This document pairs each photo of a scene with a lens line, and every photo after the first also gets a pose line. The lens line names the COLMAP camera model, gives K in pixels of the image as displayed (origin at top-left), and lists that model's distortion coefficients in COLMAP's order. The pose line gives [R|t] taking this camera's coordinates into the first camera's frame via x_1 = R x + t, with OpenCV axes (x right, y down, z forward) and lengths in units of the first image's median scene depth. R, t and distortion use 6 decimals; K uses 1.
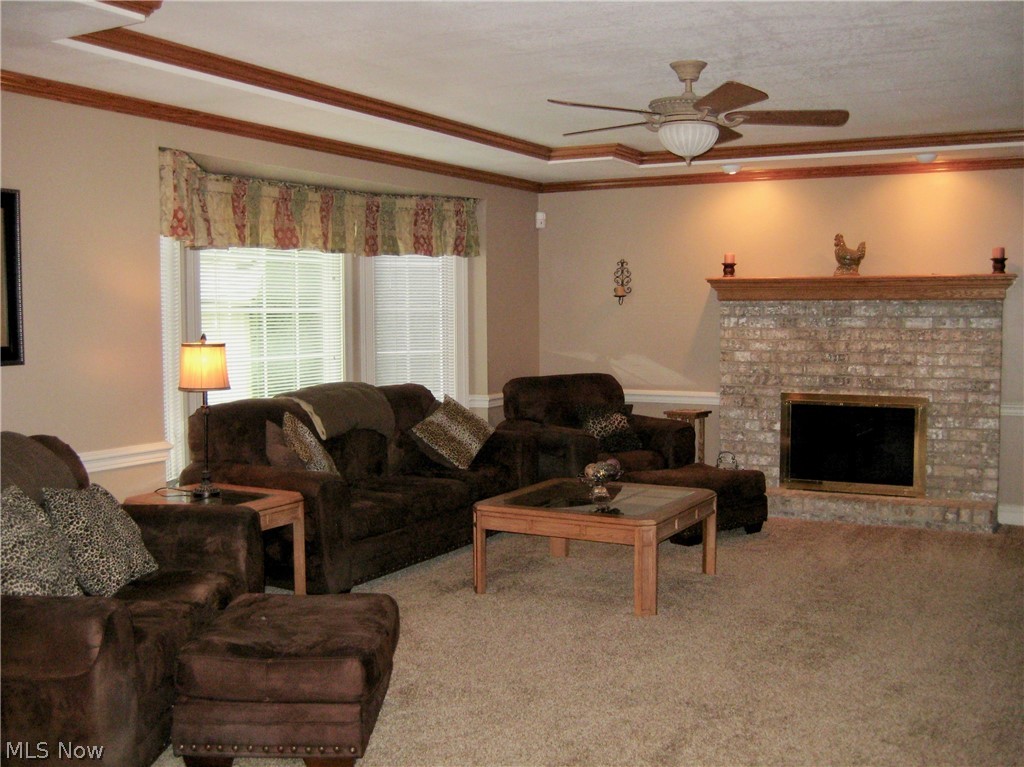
lens RADIAL K [[1103.8, 0, 512.4], [0, 1103.8, 385.0], [0, 0, 1]] dist [-0.098839, 0.000000]
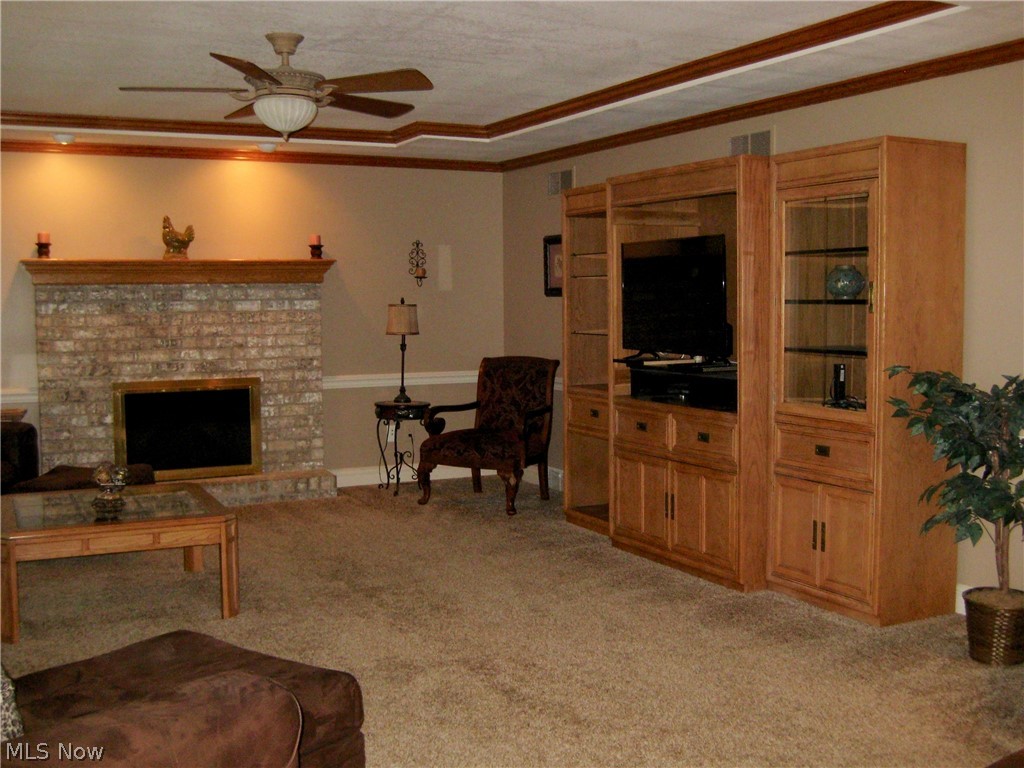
lens RADIAL K [[1157.0, 0, 511.8], [0, 1157.0, 383.4], [0, 0, 1]] dist [-0.087410, 0.000000]
pose [[0.572745, -0.062156, 0.817374, -0.378120], [0.060478, 0.997608, 0.033483, -0.004918], [-0.817500, 0.030256, 0.575134, 0.167013]]
